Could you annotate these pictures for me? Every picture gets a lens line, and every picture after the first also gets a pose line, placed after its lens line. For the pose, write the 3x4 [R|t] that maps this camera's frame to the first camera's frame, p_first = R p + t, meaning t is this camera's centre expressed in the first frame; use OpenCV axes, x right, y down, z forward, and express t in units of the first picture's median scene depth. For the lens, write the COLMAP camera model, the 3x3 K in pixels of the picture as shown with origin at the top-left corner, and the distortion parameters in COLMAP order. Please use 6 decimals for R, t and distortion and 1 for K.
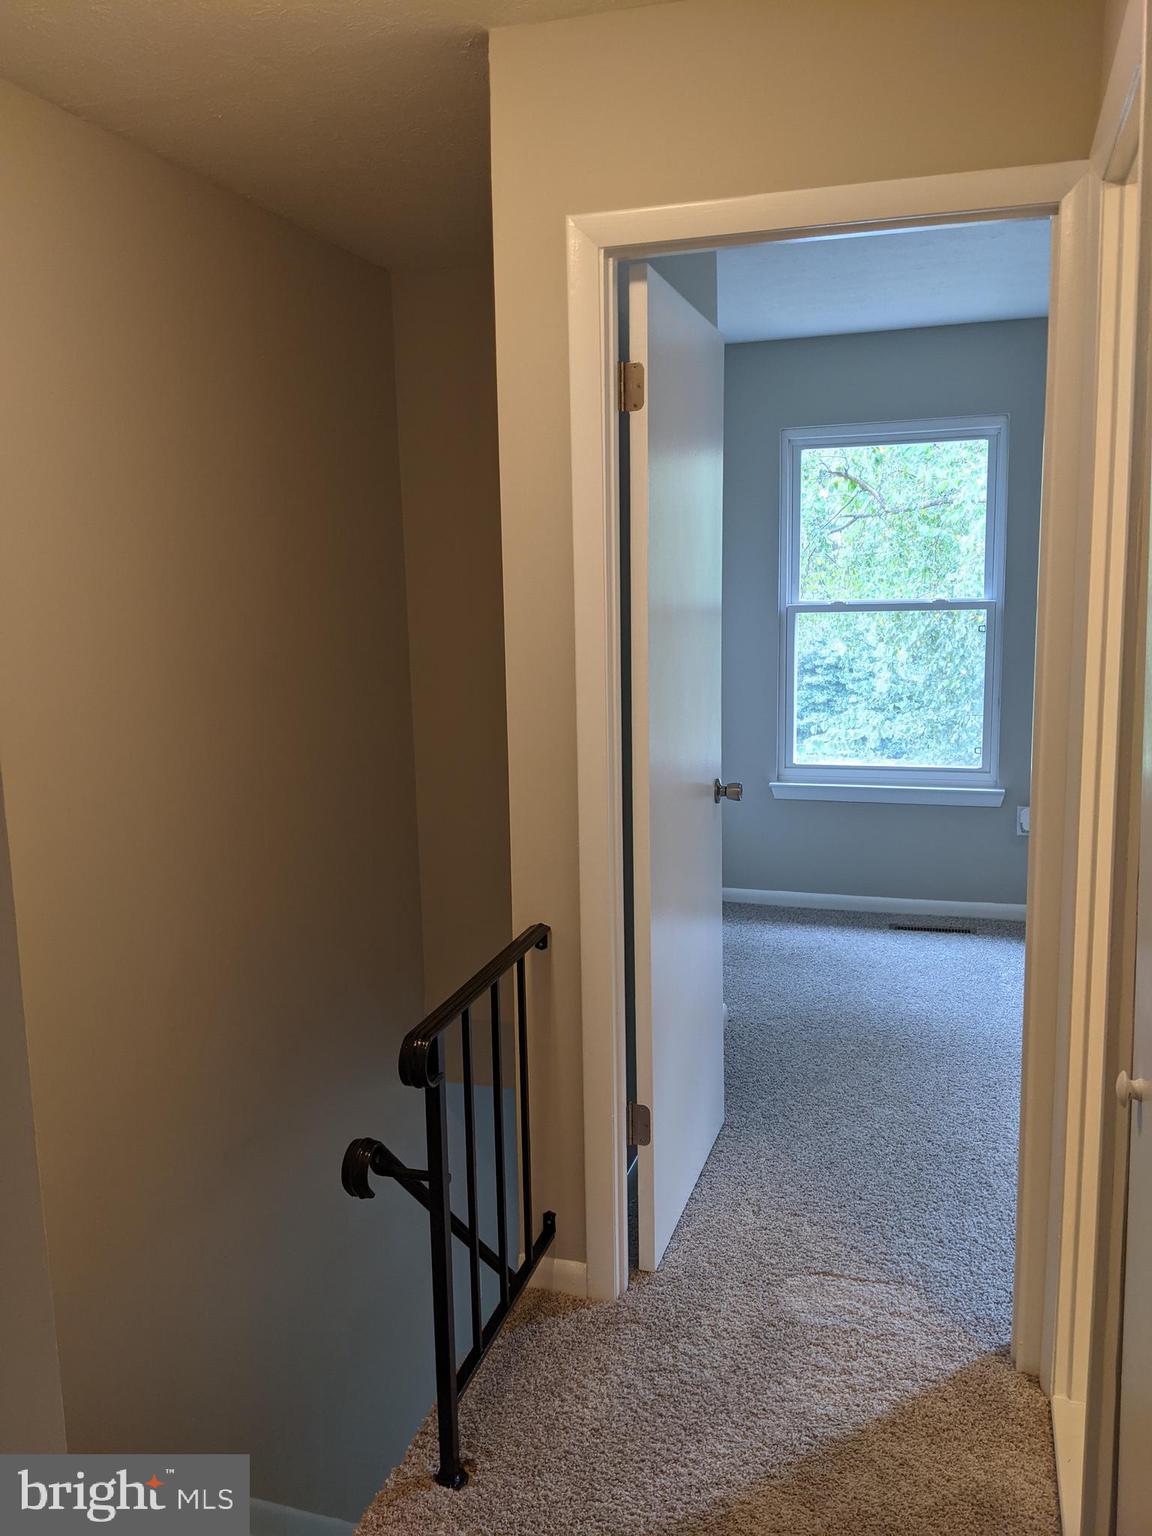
lens RADIAL K [[1228.9, 0, 591.4], [0, 1228.9, 772.1], [0, 0, 1]] dist [0.106899, -0.233933]
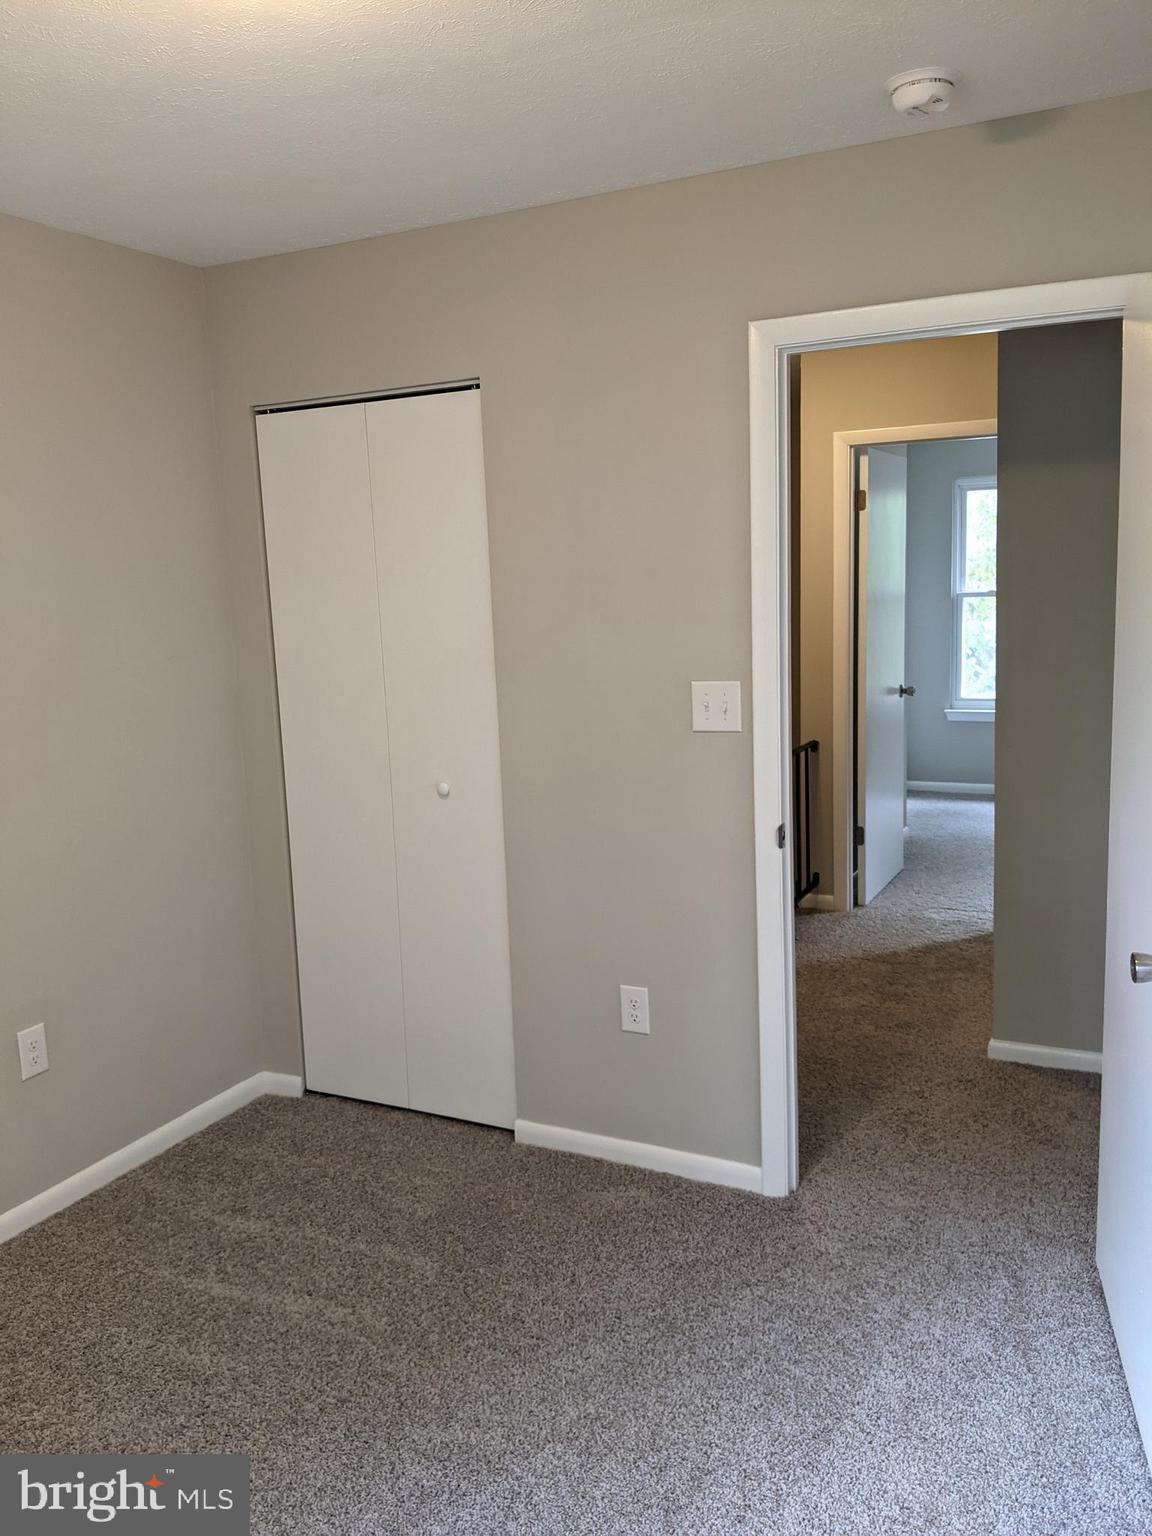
lens RADIAL K [[1228.9, 0, 591.4], [0, 1228.9, 772.1], [0, 0, 1]] dist [0.106899, -0.233933]
pose [[0.986328, 0.008925, -0.164550, -0.069958], [-0.007433, 0.999926, 0.009679, 0.156831], [0.164624, -0.008324, 0.986321, -1.226021]]
